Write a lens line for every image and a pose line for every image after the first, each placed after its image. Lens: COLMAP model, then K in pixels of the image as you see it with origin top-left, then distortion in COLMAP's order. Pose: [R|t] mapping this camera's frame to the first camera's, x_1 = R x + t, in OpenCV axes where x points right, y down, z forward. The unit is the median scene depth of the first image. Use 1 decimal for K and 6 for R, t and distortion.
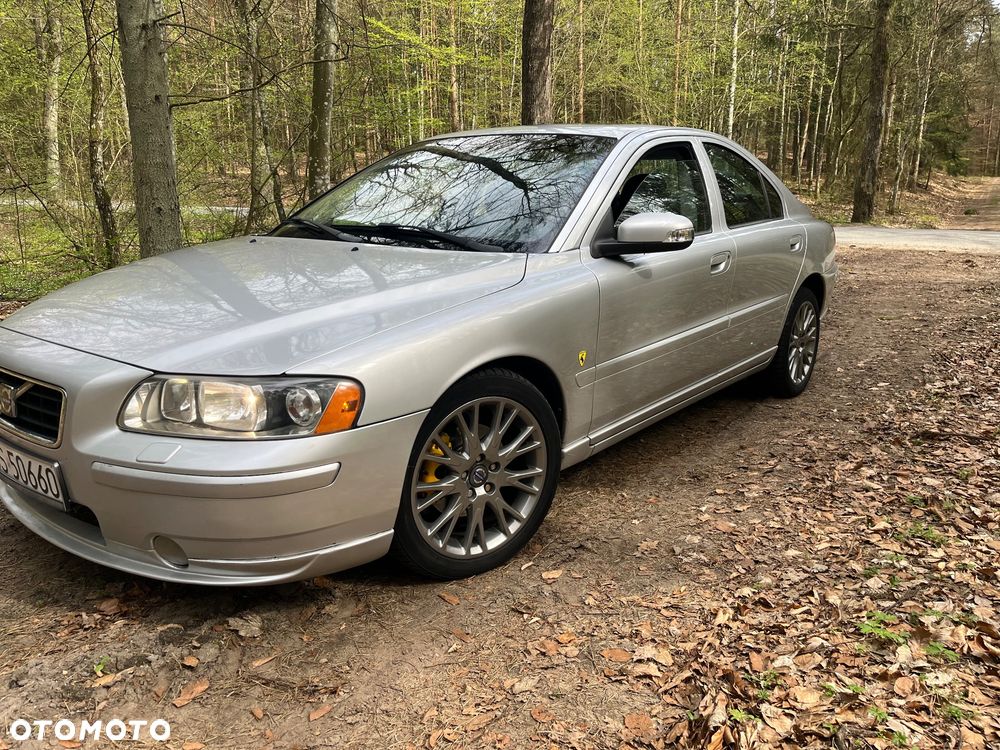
lens RADIAL K [[762.2, 0, 502.5], [0, 762.2, 363.6], [0, 0, 1]] dist [0.071635, -0.102785]
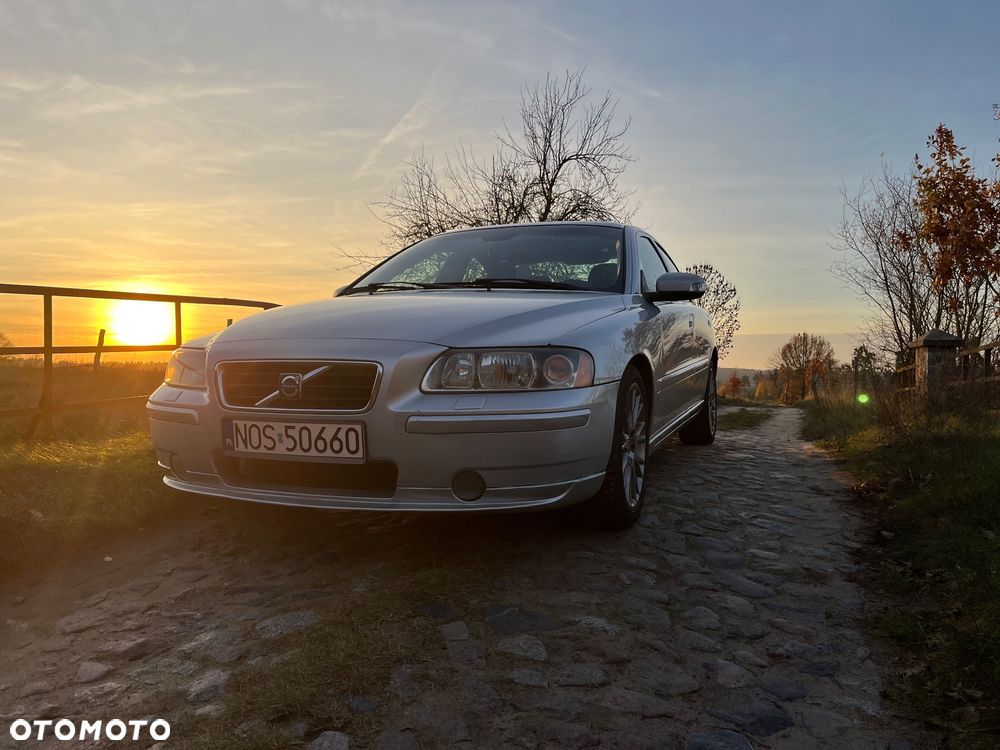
lens RADIAL K [[762.2, 0, 502.5], [0, 762.2, 363.6], [0, 0, 1]] dist [0.071635, -0.102785]
pose [[0.955794, -0.020072, 0.293350, -0.613018], [0.076392, 0.980360, -0.181818, 0.230133], [-0.283939, 0.196190, 0.938556, -0.196589]]
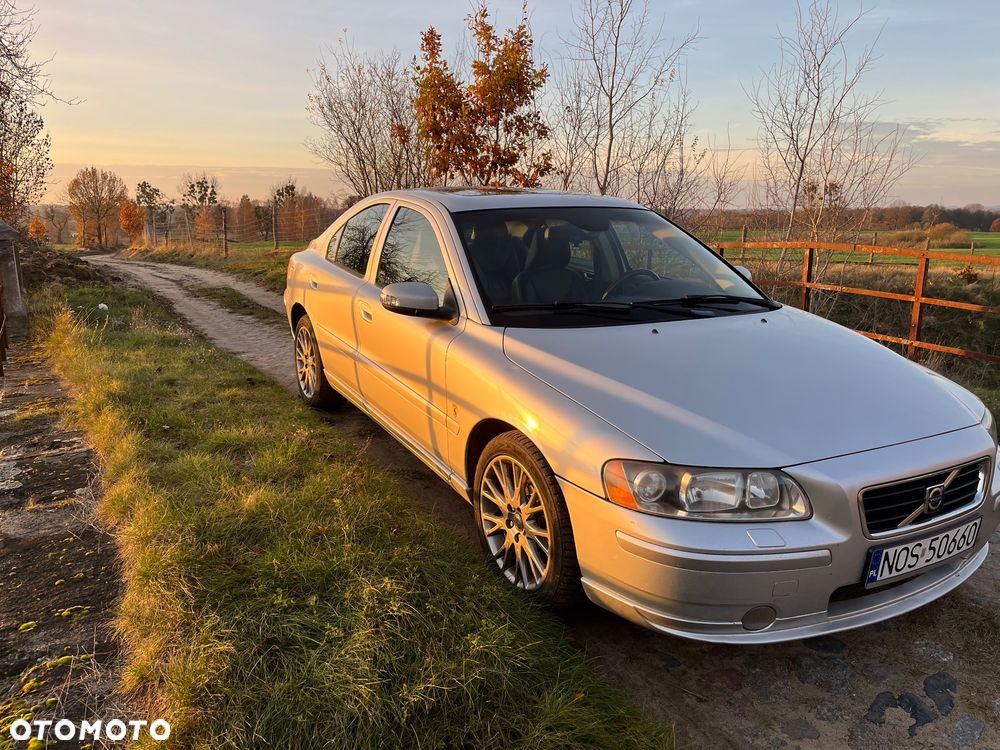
lens RADIAL K [[761.2, 0, 500.0], [0, 761.2, 375.0], [0, 0, 1]] dist [0.083629, -0.118720]
pose [[0.386534, -0.229496, 0.893265, -1.686280], [0.190161, 0.967566, 0.166299, -0.397931], [-0.902458, 0.105584, 0.417639, 0.985406]]
